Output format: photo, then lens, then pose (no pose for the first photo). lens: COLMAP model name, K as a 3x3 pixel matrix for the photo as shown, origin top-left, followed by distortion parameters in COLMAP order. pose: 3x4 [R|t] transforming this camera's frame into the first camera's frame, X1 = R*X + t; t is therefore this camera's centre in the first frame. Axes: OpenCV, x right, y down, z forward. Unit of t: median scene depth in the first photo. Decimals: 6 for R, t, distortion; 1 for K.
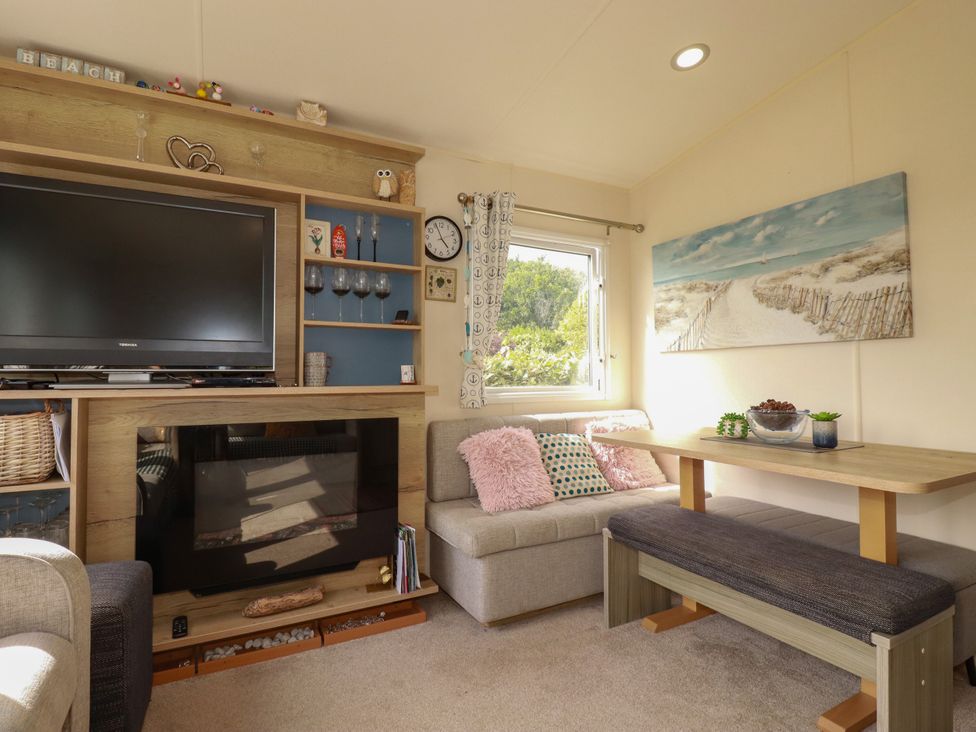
lens RADIAL K [[505.2, 0, 488.0], [0, 505.2, 366.0], [0, 0, 1]] dist [-0.000412, -0.014868]
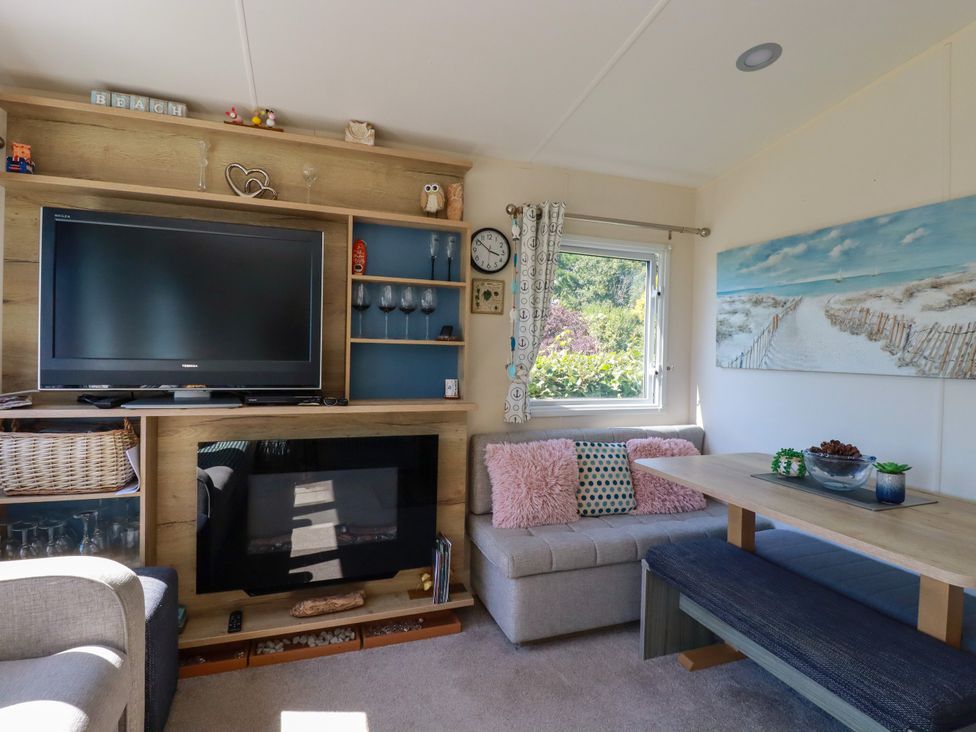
lens RADIAL K [[505.2, 0, 488.0], [0, 505.2, 366.0], [0, 0, 1]] dist [-0.000412, -0.014868]
pose [[0.988893, 0.029255, -0.145723, 0.068216], [-0.021989, 0.998445, 0.051227, -0.093957], [0.146995, -0.047454, 0.987998, 0.014204]]
